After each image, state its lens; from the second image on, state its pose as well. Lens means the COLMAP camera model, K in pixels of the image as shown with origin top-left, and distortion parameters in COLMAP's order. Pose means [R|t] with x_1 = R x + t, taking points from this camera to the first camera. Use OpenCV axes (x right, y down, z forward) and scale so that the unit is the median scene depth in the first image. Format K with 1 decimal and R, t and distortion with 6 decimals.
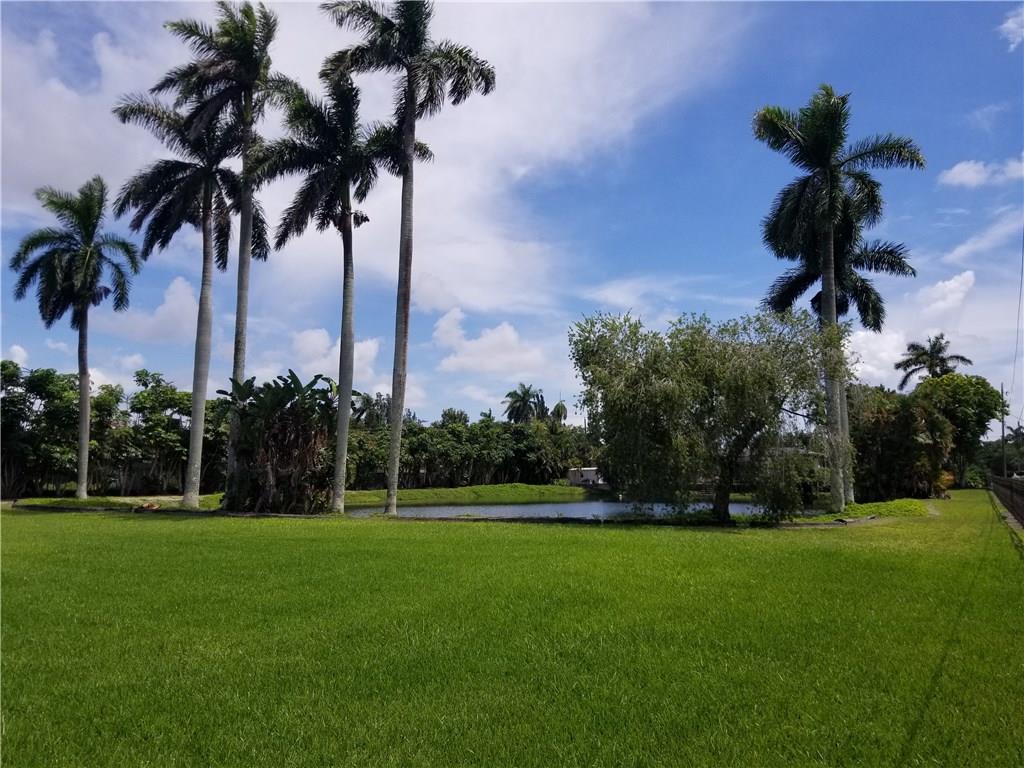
lens RADIAL K [[856.1, 0, 487.4], [0, 856.1, 335.9], [0, 0, 1]] dist [0.068750, -0.053763]
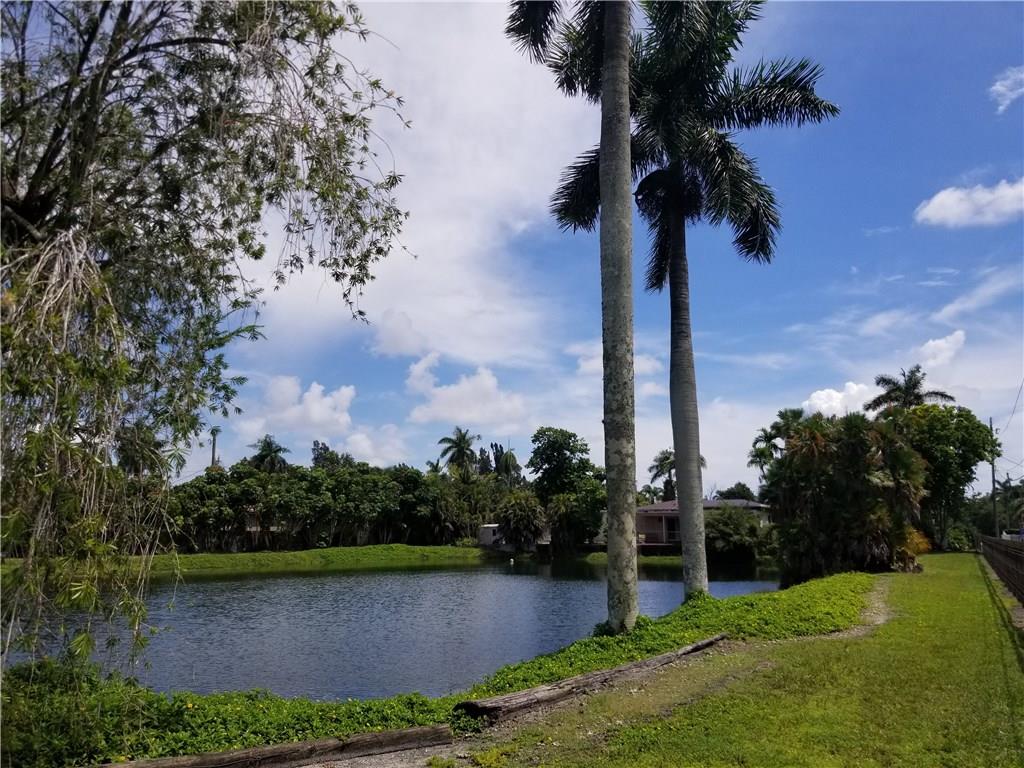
lens RADIAL K [[856.1, 0, 528.3], [0, 856.1, 356.3], [0, 0, 1]] dist [0.068750, -0.053763]
pose [[0.998600, 0.013962, 0.051027, 0.123736], [-0.011809, 0.999037, -0.042247, 0.034761], [-0.051567, 0.041585, 0.997803, 0.218964]]
